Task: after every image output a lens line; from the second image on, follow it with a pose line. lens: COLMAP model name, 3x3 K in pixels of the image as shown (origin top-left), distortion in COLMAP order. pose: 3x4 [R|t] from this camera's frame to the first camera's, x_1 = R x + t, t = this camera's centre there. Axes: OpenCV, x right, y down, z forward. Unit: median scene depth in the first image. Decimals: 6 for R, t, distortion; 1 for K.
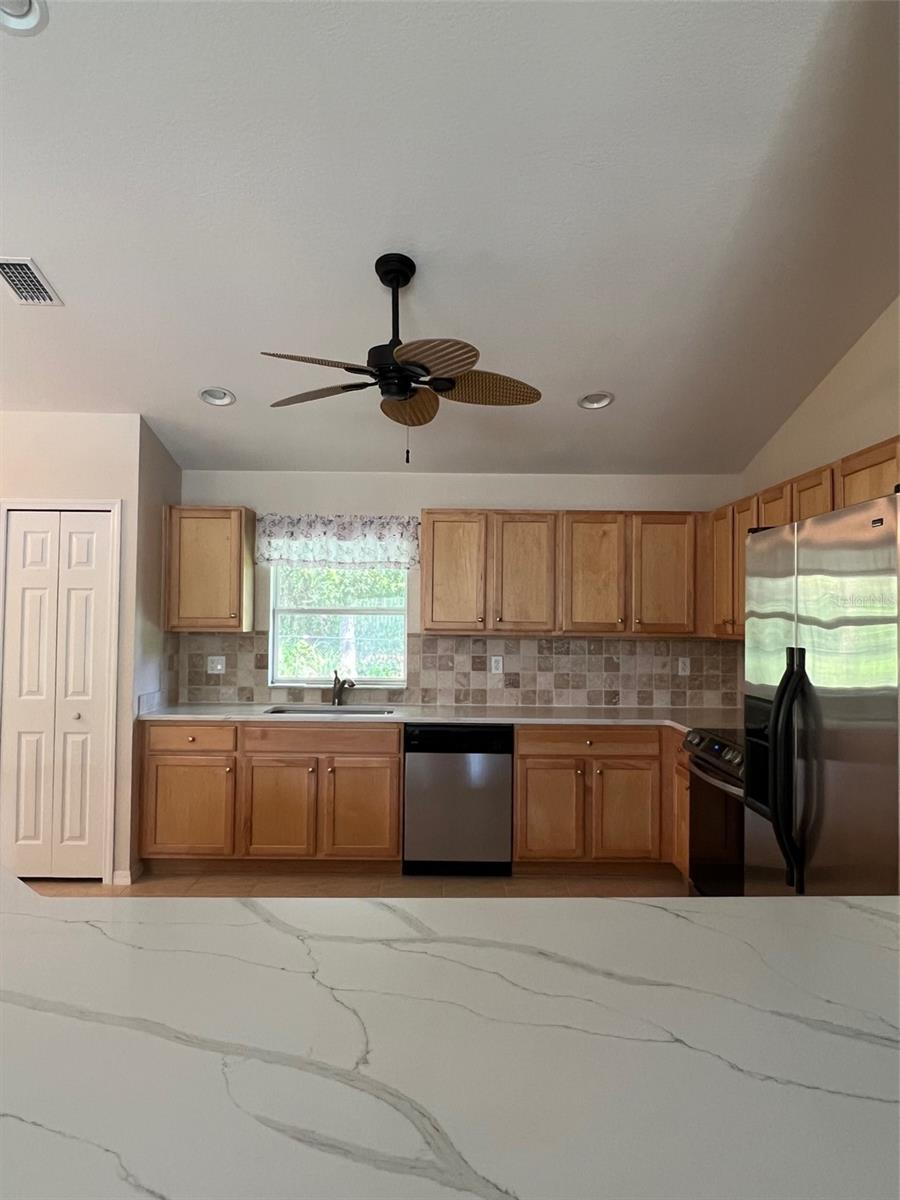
lens RADIAL K [[754.2, 0, 453.2], [0, 754.2, 600.3], [0, 0, 1]] dist [0.004928, 0.000108]
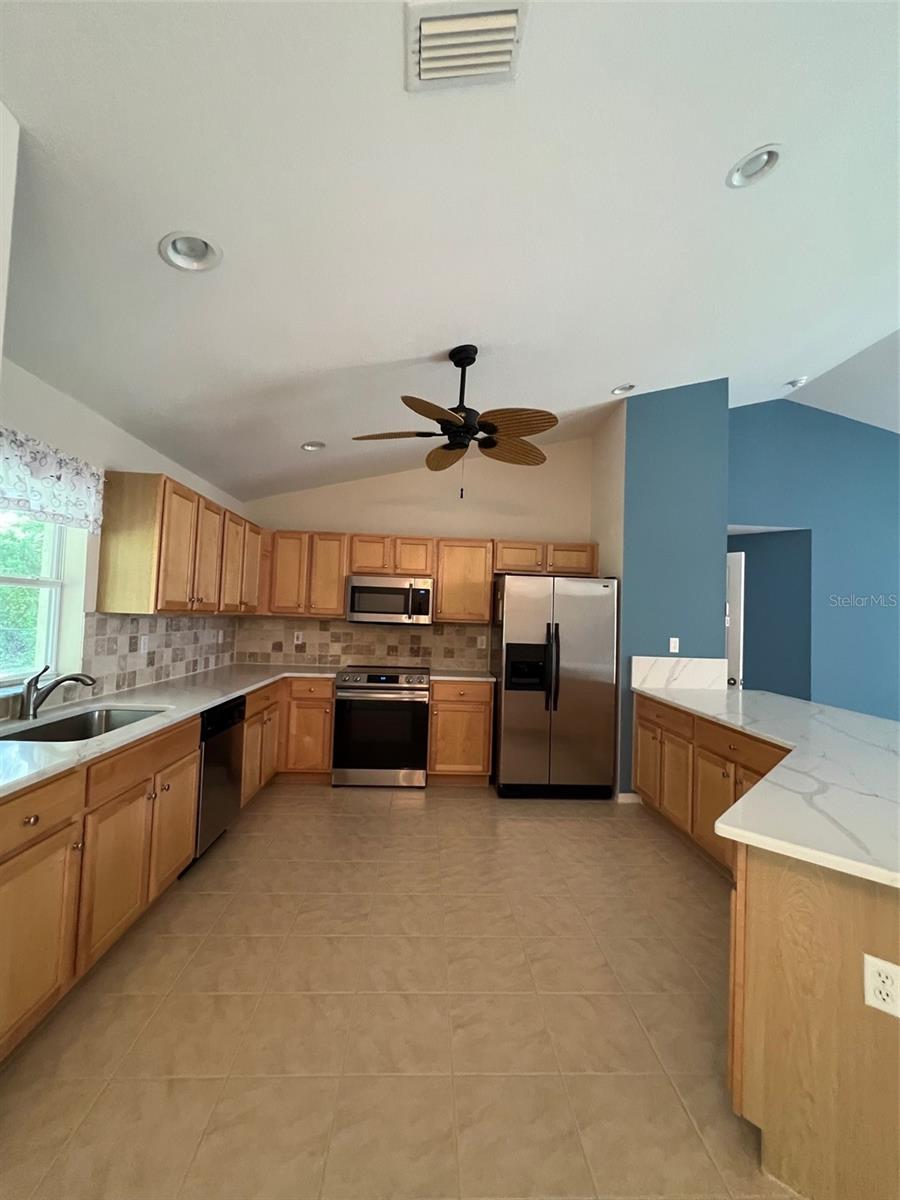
lens RADIAL K [[510.7, 0, 451.1], [0, 510.7, 595.8], [0, 0, 1]] dist [-0.003760, 0.001470]
pose [[-0.053806, 0.030656, 0.998081, -0.624938], [-0.069332, 0.997002, -0.034360, 0.018060], [-0.996142, -0.071047, -0.051520, 0.642813]]
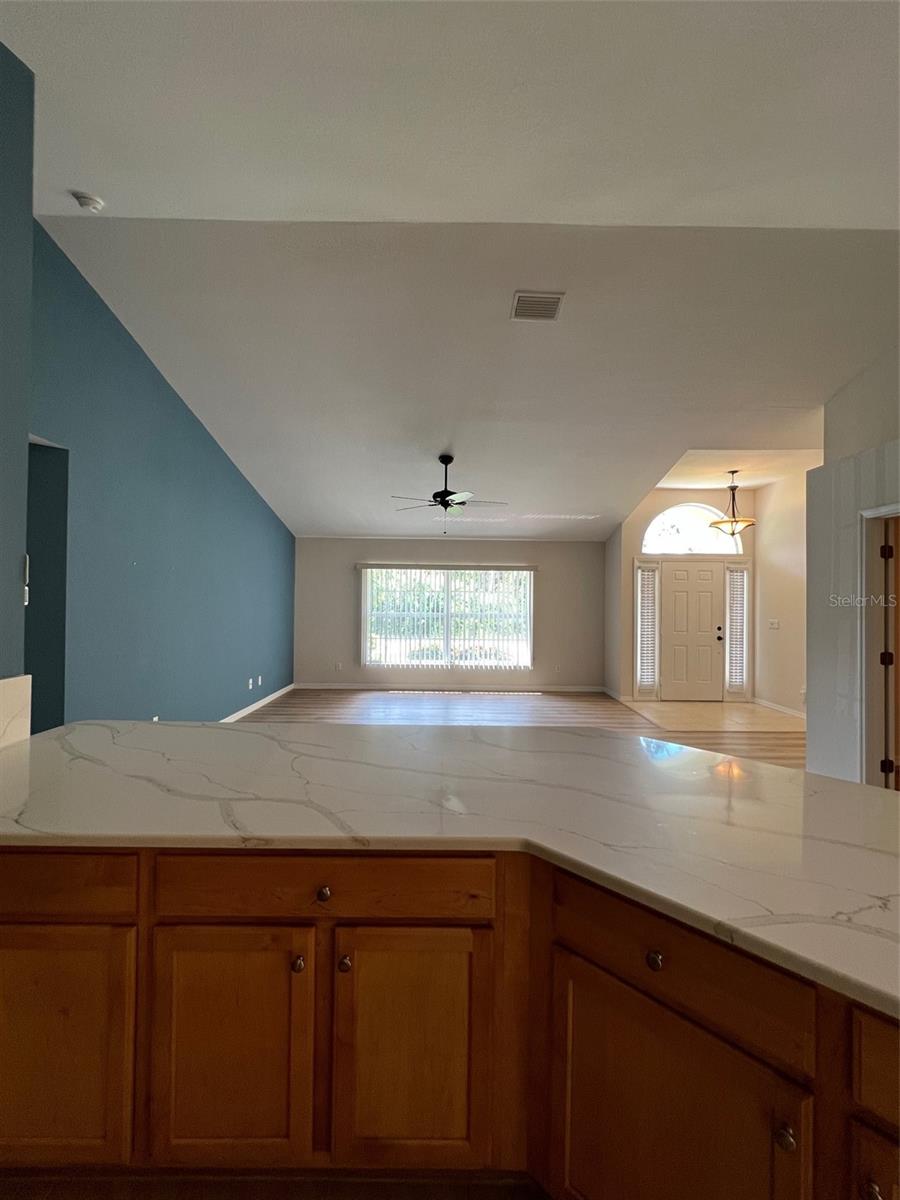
lens RADIAL K [[510.7, 0, 450.5], [0, 510.7, 593.9], [0, 0, 1]] dist [-0.003760, 0.001470]
pose [[-0.999802, -0.019555, -0.003643, -0.140045], [-0.019365, 0.998742, -0.046264, 0.011689], [0.004543, -0.046184, -0.998923, 0.543939]]
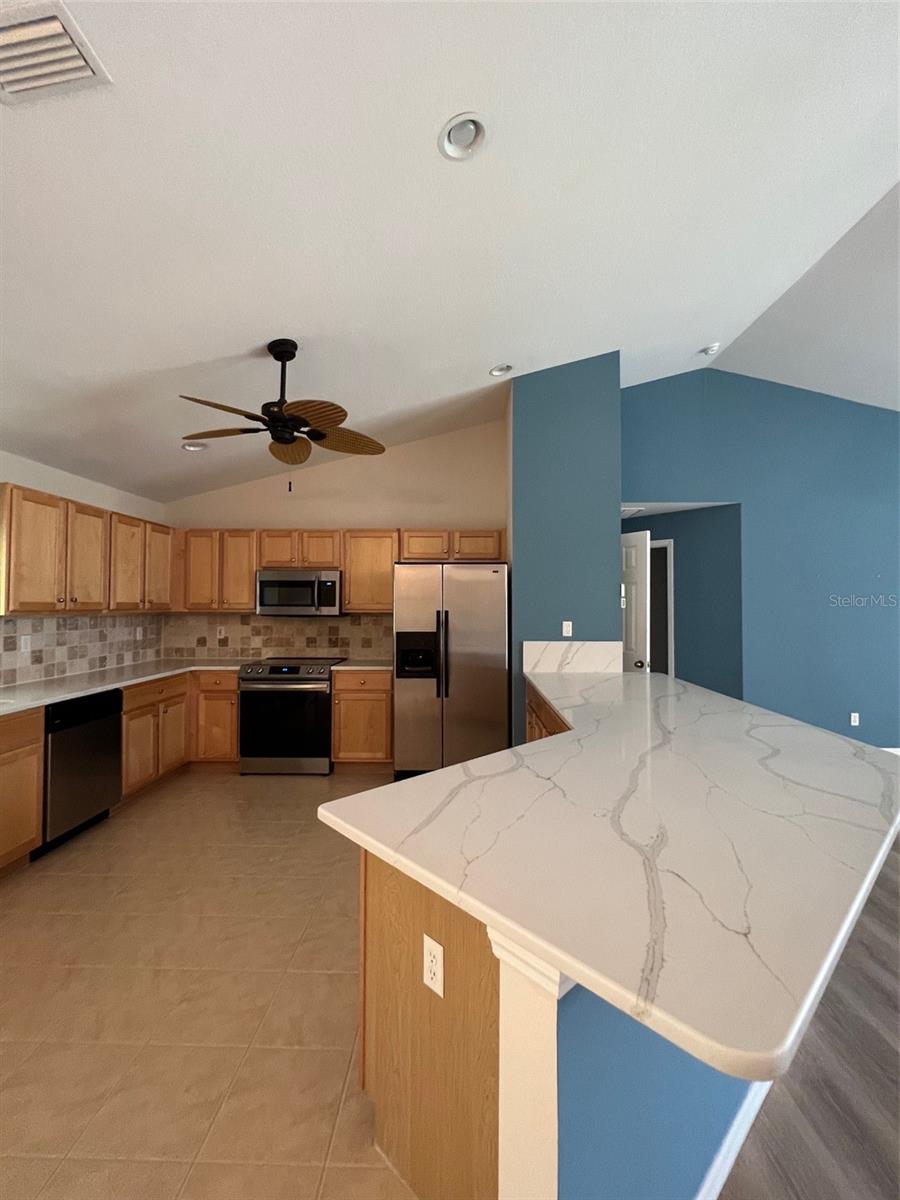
lens RADIAL K [[510.7, 0, 452.0], [0, 510.7, 595.6], [0, 0, 1]] dist [-0.003760, 0.001470]
pose [[0.016660, 0.009556, 0.999816, -0.634219], [-0.035471, 0.999331, -0.008961, 0.005035], [-0.999232, -0.035315, 0.016988, 0.404521]]
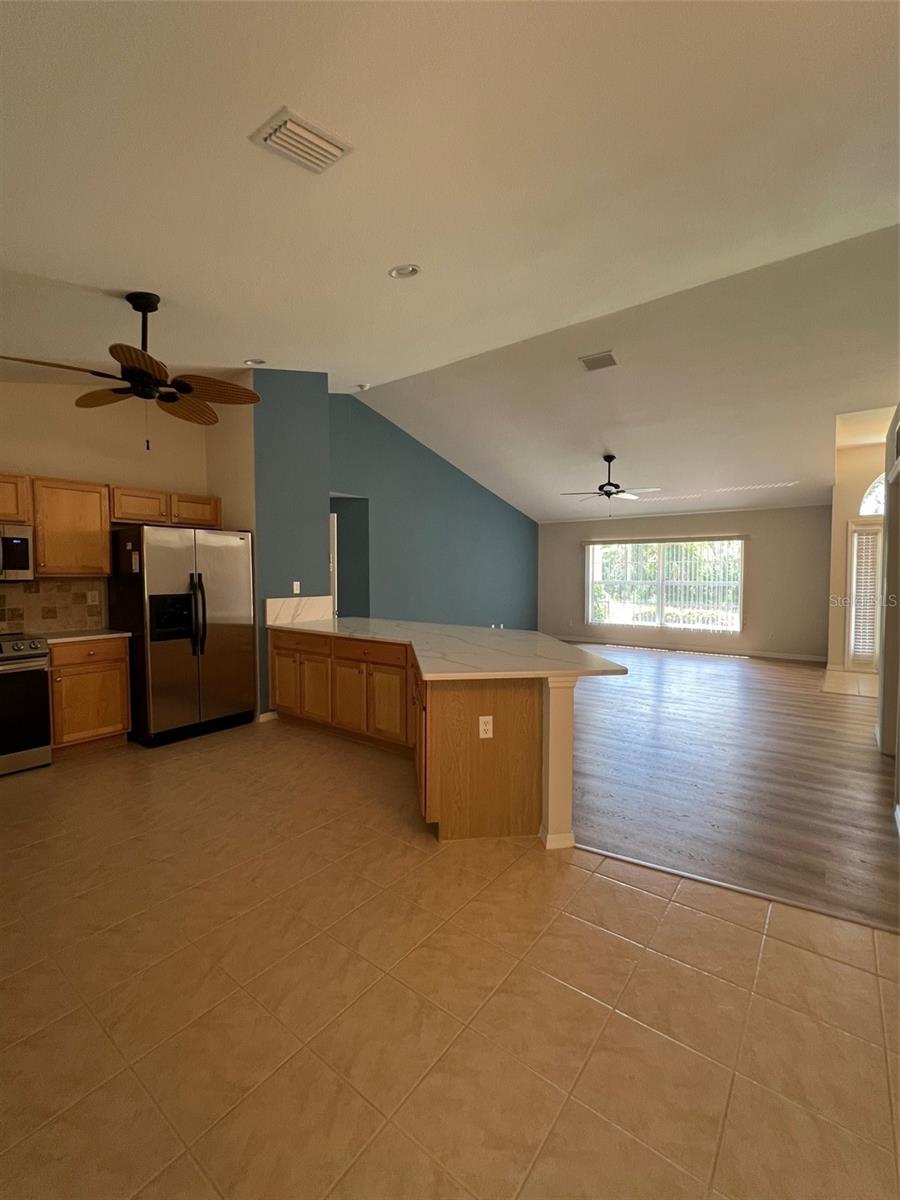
lens RADIAL K [[510.7, 0, 450.6], [0, 510.7, 595.7], [0, 0, 1]] dist [-0.003760, 0.001470]
pose [[-0.796953, -0.033368, 0.603119, -0.679015], [-0.025334, 0.999441, 0.021820, 0.030675], [-0.603510, 0.002110, -0.797353, 0.864113]]
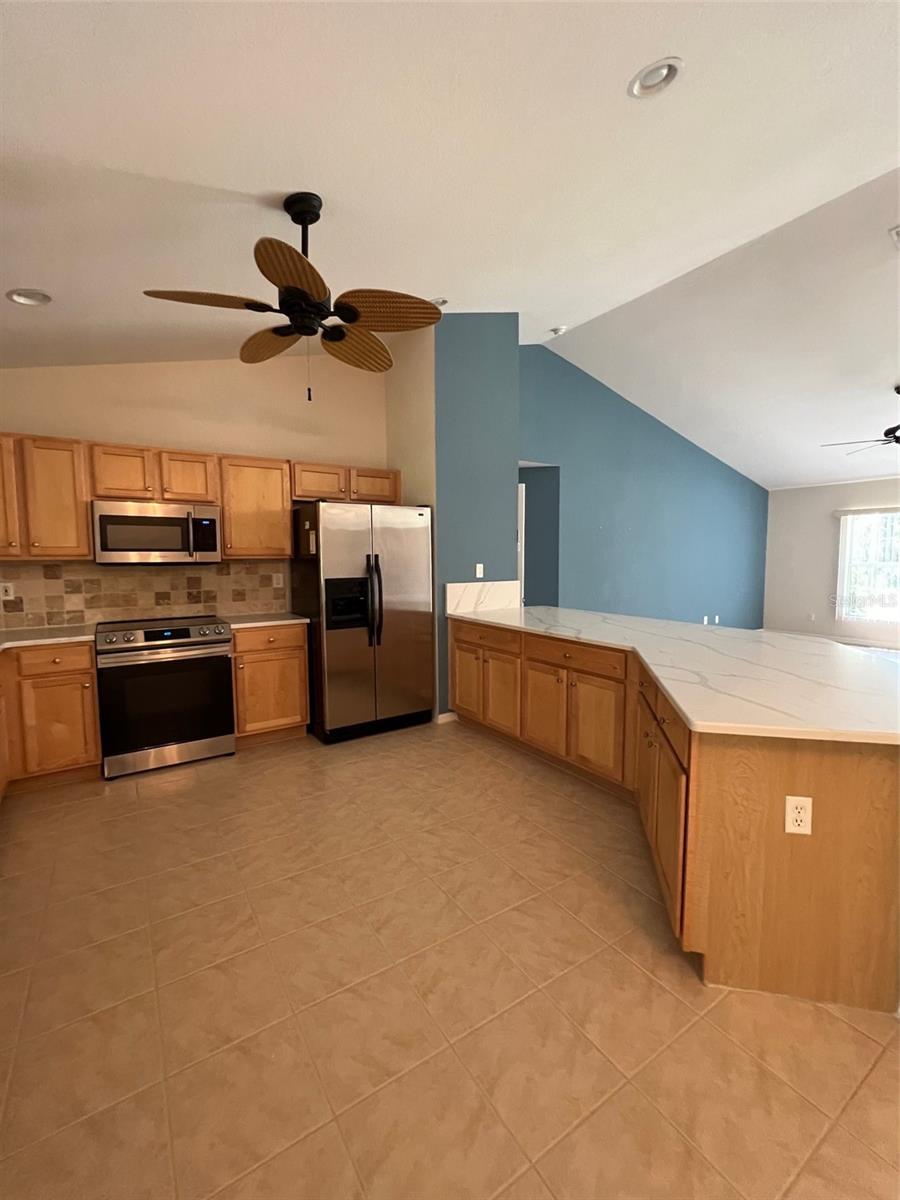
lens RADIAL K [[510.7, 0, 451.6], [0, 510.7, 596.5], [0, 0, 1]] dist [-0.003760, 0.001470]
pose [[-0.552625, -0.071909, 0.830322, -0.521336], [-0.026528, 0.997284, 0.068712, 0.029811], [-0.833008, 0.015945, -0.553032, 0.761820]]
